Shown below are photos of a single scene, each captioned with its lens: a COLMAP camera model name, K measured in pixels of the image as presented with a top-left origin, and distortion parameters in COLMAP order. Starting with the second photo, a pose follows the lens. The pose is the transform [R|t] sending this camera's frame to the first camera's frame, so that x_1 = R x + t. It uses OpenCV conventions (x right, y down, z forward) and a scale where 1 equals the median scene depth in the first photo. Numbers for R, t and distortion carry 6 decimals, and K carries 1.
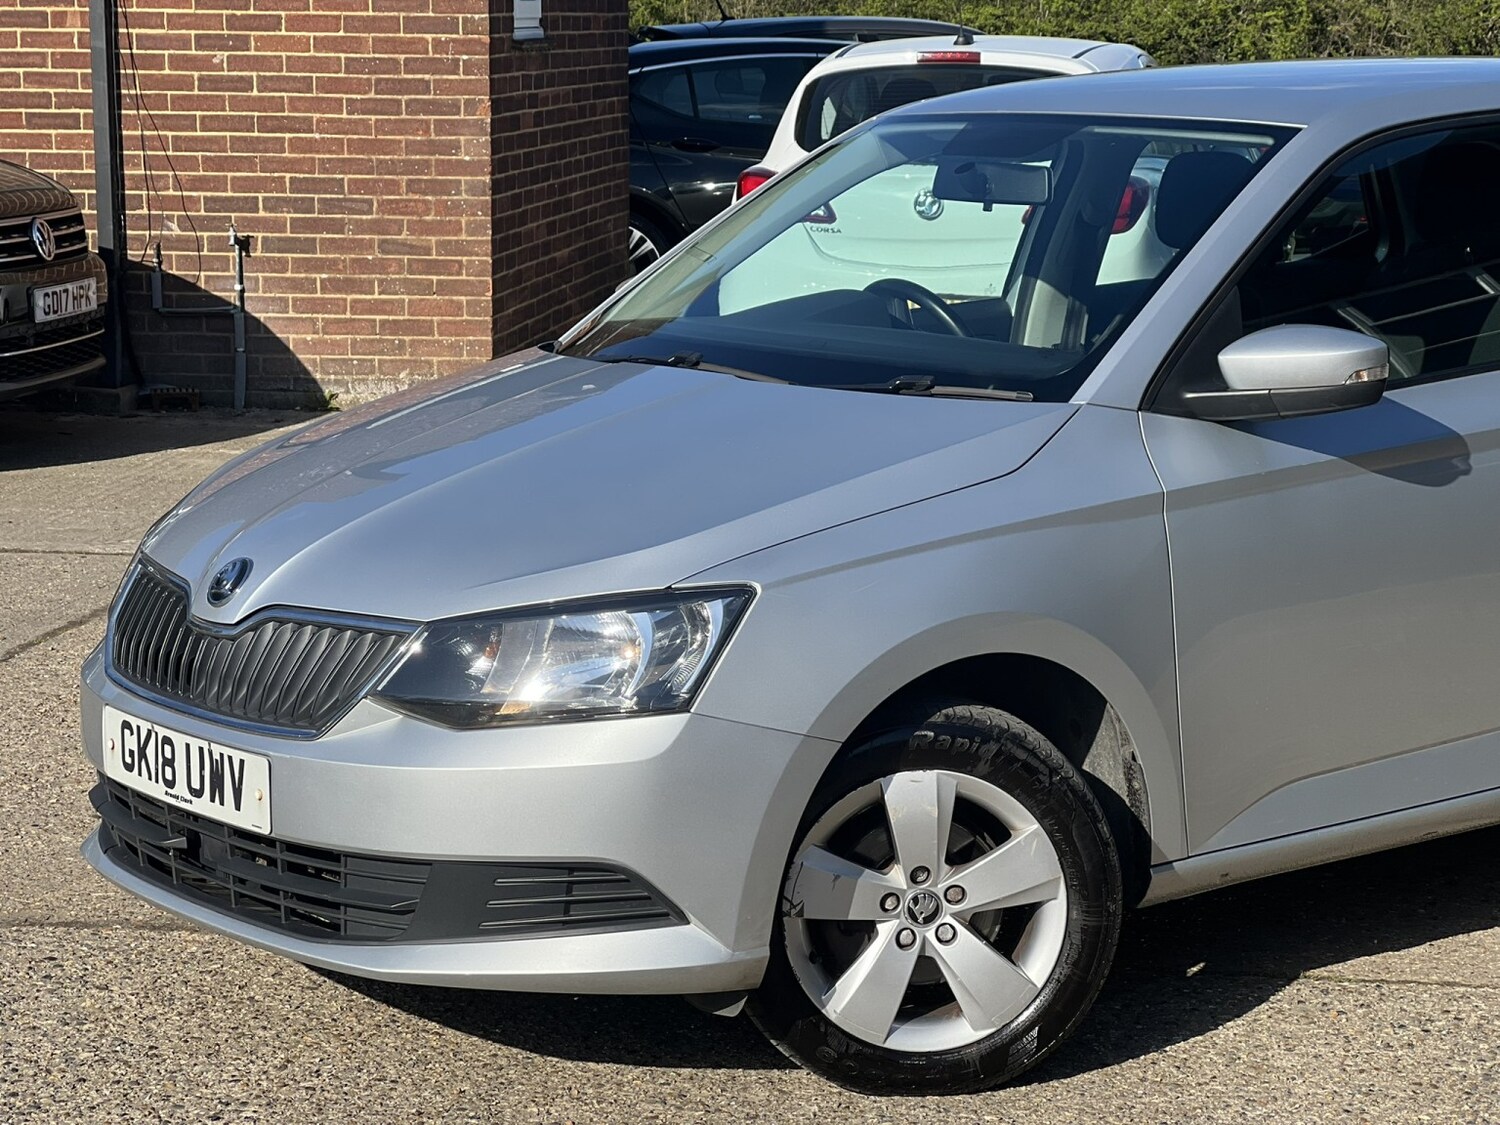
lens RADIAL K [[3375.5, 0, 757.3], [0, 3375.5, 529.6], [0, 0, 1]] dist [0.193853, -0.054731]
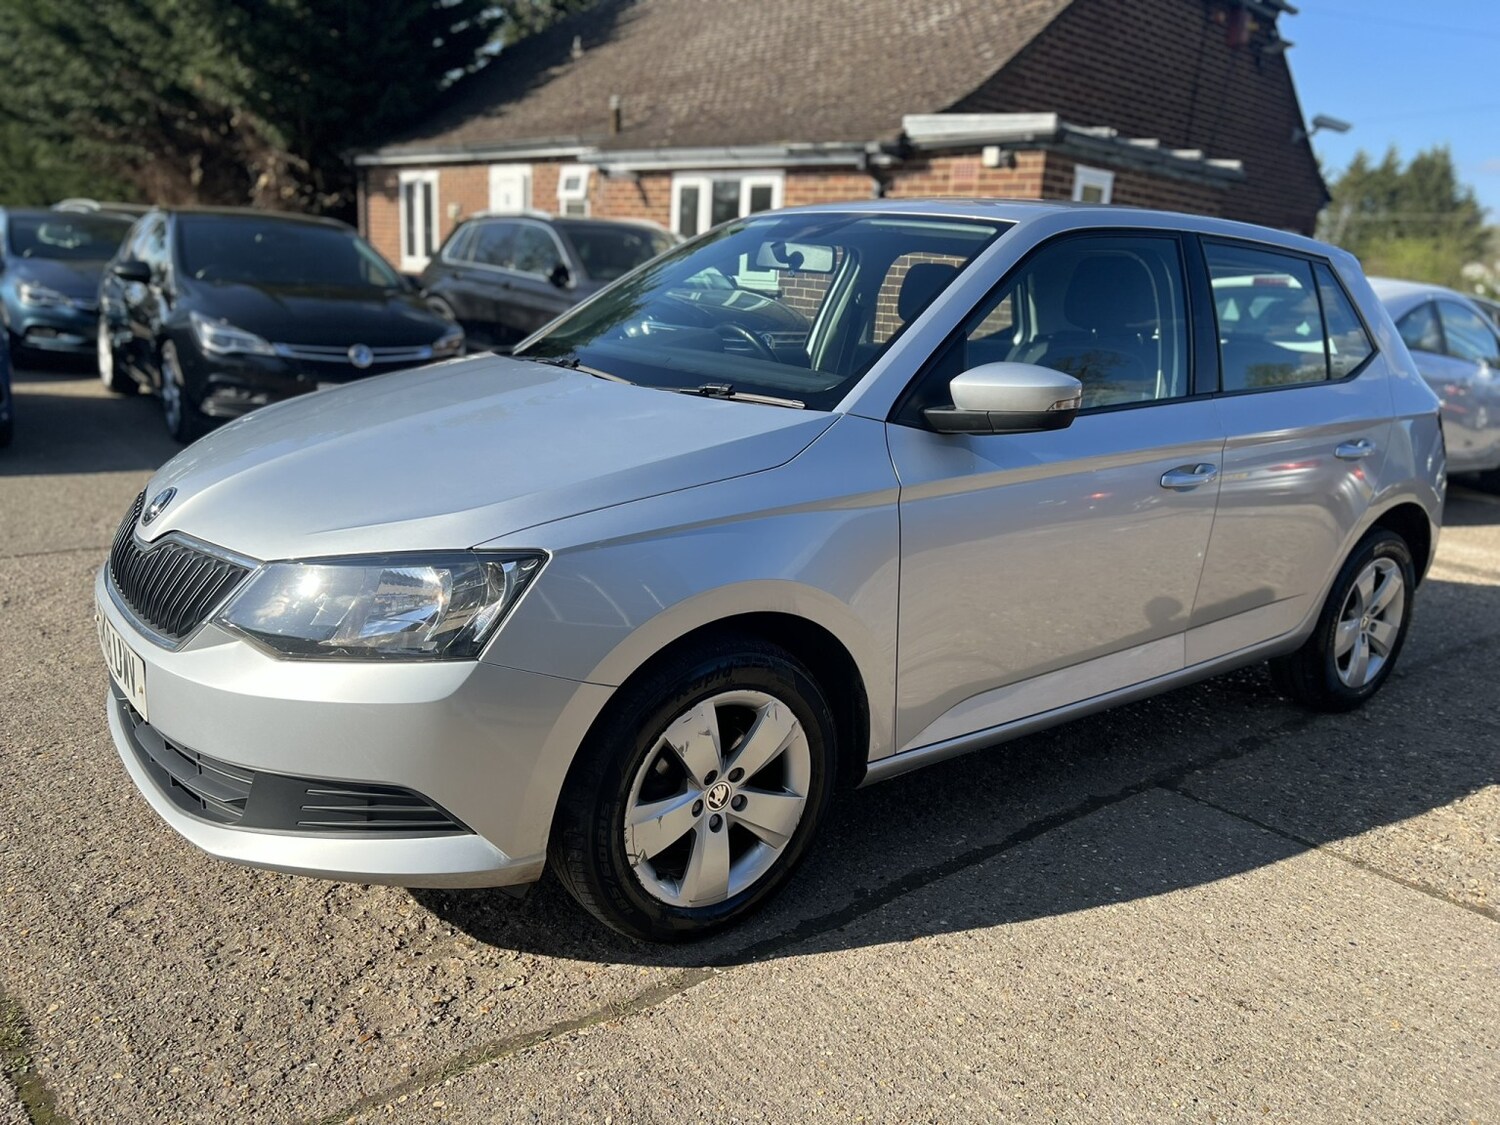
lens RADIAL K [[1126.9, 0, 750.0], [0, 1126.9, 562.5], [0, 0, 1]] dist [0.063573, -0.064884]
pose [[0.997671, 0.065394, 0.019369, 0.051722], [-0.067003, 0.992798, 0.099310, -0.019124], [-0.012736, -0.100377, 0.994868, 0.518530]]
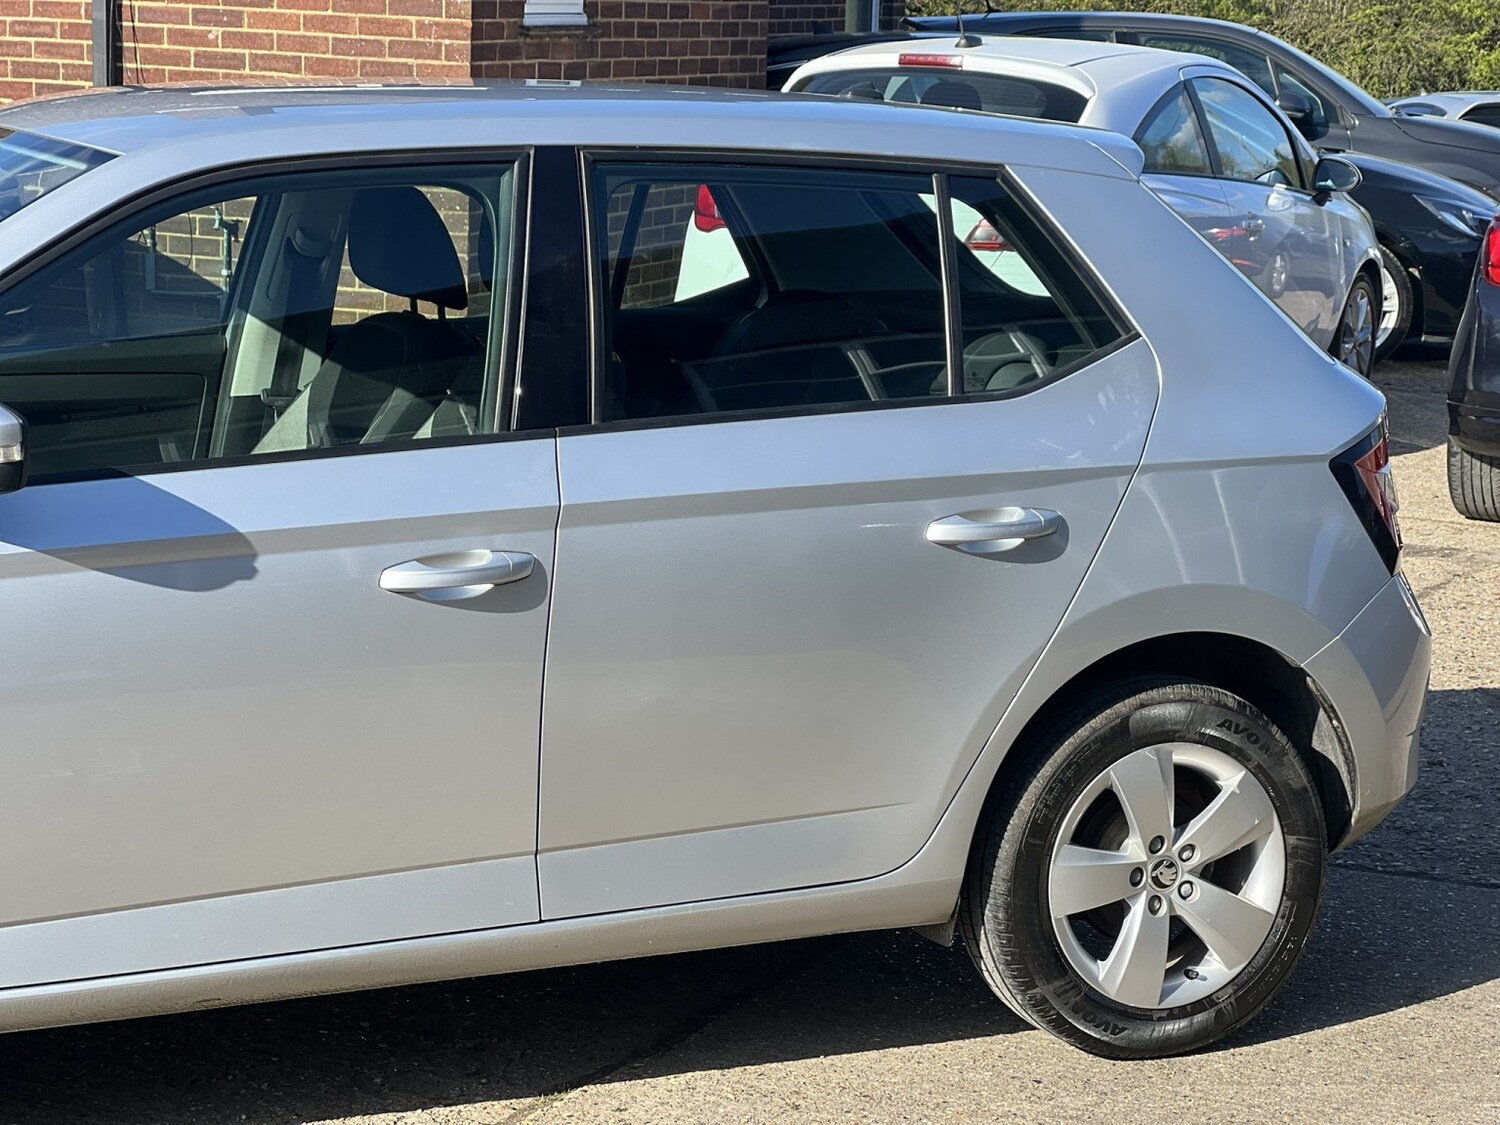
lens RADIAL K [[3332.7, 0, 784.8], [0, 3332.7, 568.8], [0, 0, 1]] dist [0.234914, -0.521480]
pose [[0.971426, 0.069352, -0.226982, 0.510509], [-0.065342, 0.997546, 0.025145, -0.046725], [0.228169, -0.009596, 0.973574, 0.219935]]
